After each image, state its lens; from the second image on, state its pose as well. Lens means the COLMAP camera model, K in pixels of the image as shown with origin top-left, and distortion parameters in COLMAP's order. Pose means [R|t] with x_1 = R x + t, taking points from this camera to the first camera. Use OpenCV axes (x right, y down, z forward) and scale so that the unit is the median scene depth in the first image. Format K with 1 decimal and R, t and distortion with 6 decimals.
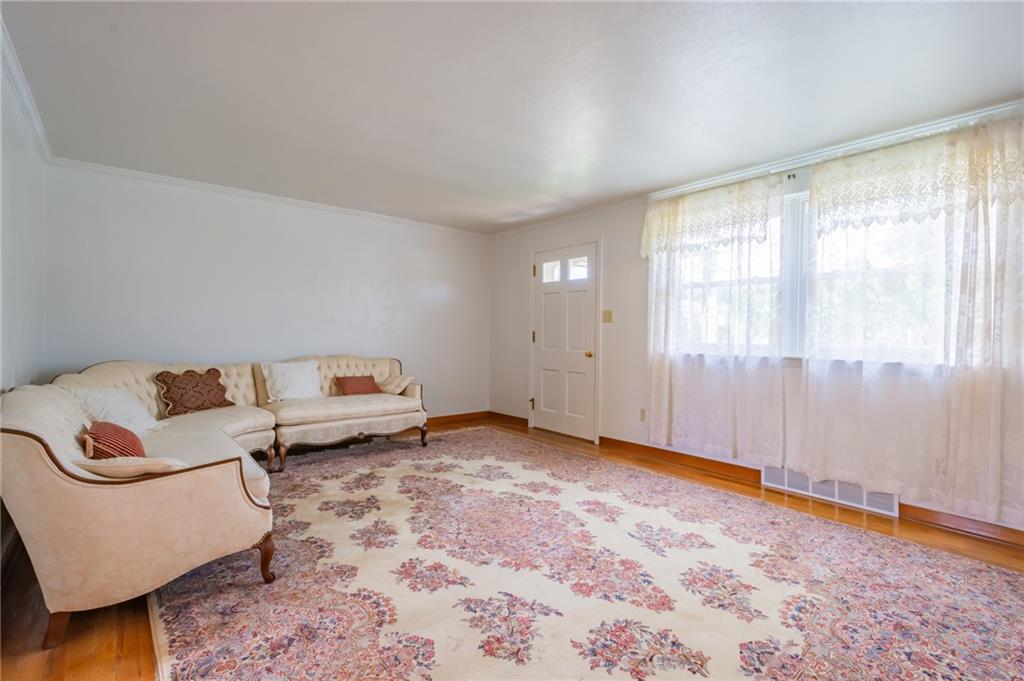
lens RADIAL K [[461.4, 0, 526.0], [0, 461.4, 334.8], [0, 0, 1]] dist [0.004127, -0.002153]
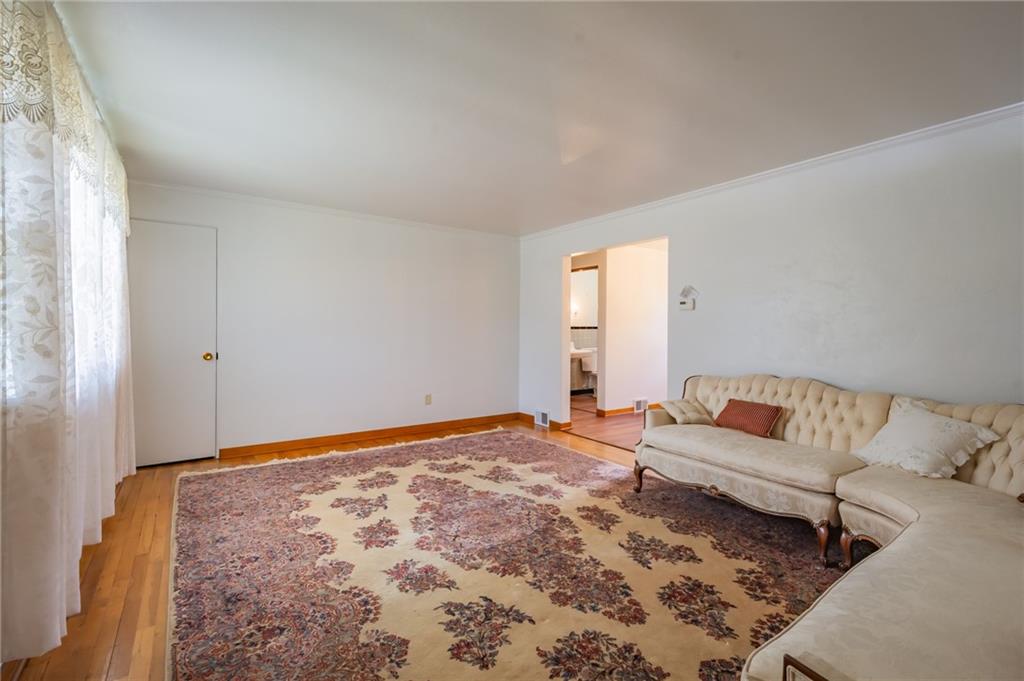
lens RADIAL K [[461.4, 0, 531.0], [0, 461.4, 322.4], [0, 0, 1]] dist [0.004127, -0.002153]
pose [[-0.996731, -0.015288, 0.079328, -0.190042], [-0.014622, 0.999853, 0.008969, -0.050472], [-0.079453, 0.007780, -0.996808, 1.728238]]
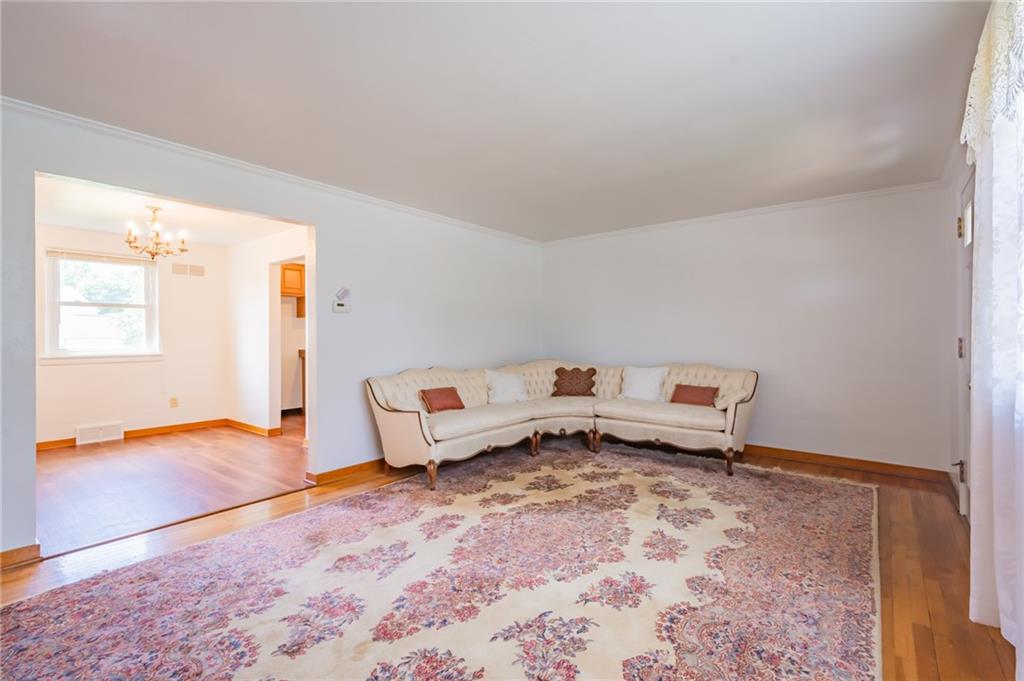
lens RADIAL K [[461.4, 0, 537.9], [0, 461.4, 335.4], [0, 0, 1]] dist [0.004127, -0.002153]
pose [[0.212332, -0.013087, -0.977110, 0.770651], [-0.005509, 0.999878, -0.014589, -0.005883], [0.977182, 0.008481, 0.212234, 0.658913]]
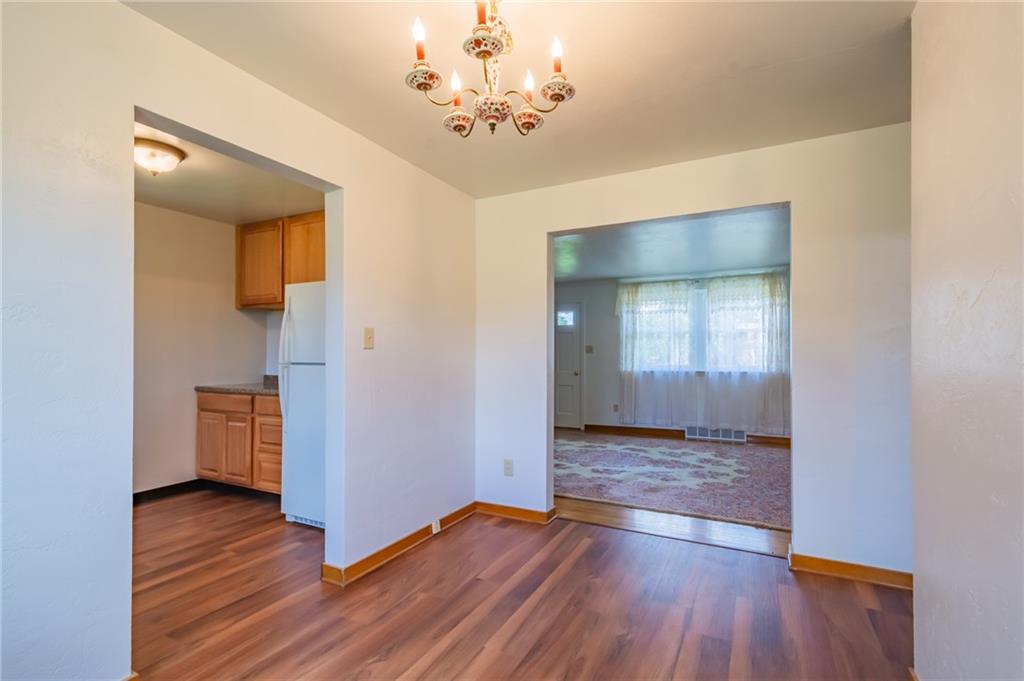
lens RADIAL K [[453.4, 0, 538.1], [0, 453.4, 350.4], [0, 0, 1]] dist [0.001680, -0.000149]
pose [[0.916584, -0.002458, 0.399834, -0.919518], [0.011163, 0.999749, -0.019445, -0.011464], [-0.399686, 0.022287, 0.916381, -0.571806]]
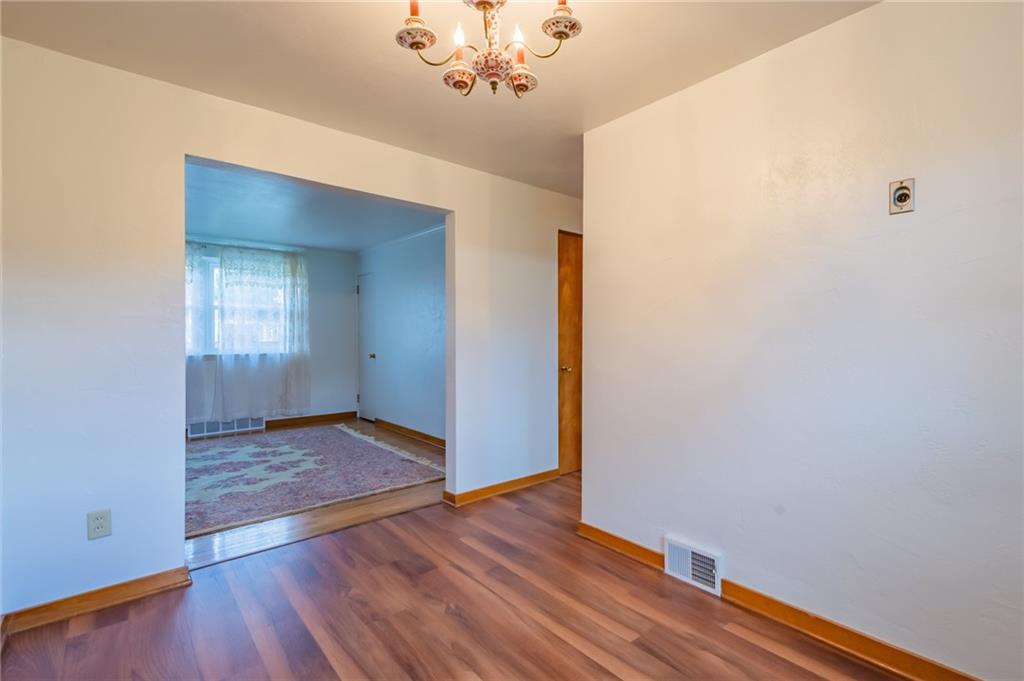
lens RADIAL K [[461.4, 0, 533.6], [0, 461.4, 336.6], [0, 0, 1]] dist [0.004127, -0.002153]
pose [[-0.015463, -0.008221, 0.999847, -1.201180], [0.012954, 0.999881, 0.008421, -0.017532], [-0.999797, 0.013083, -0.015355, -0.174648]]
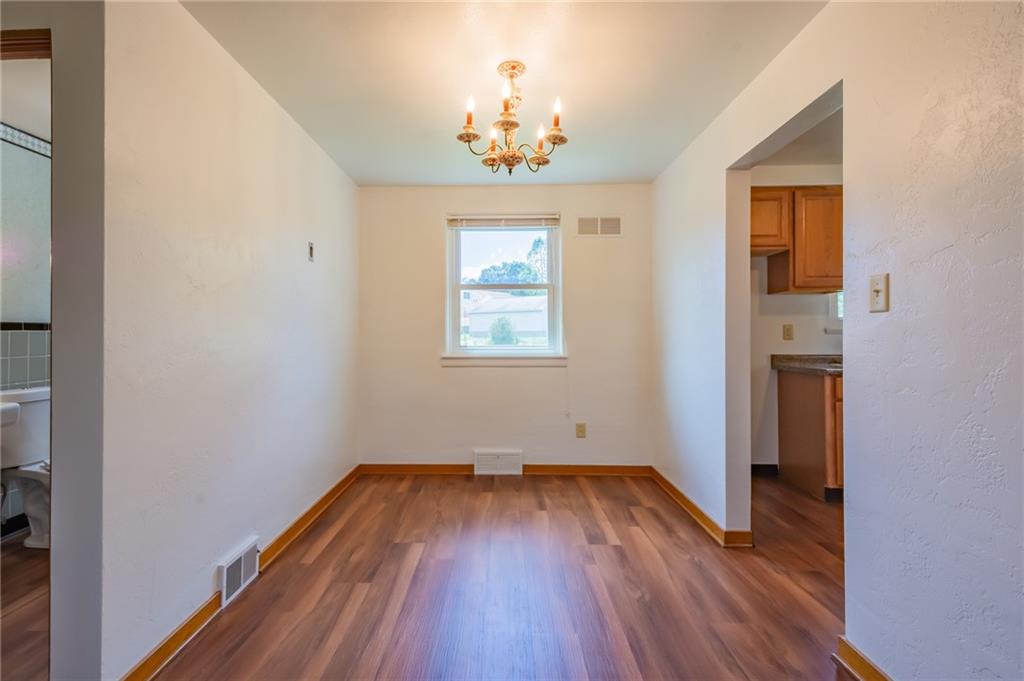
lens RADIAL K [[461.4, 0, 491.2], [0, 461.4, 334.8], [0, 0, 1]] dist [0.004127, -0.002153]
pose [[-0.673950, -0.008216, -0.738732, -0.279733], [-0.013783, 0.999904, 0.001454, -0.006402], [0.738649, 0.011162, -0.673998, 0.276056]]
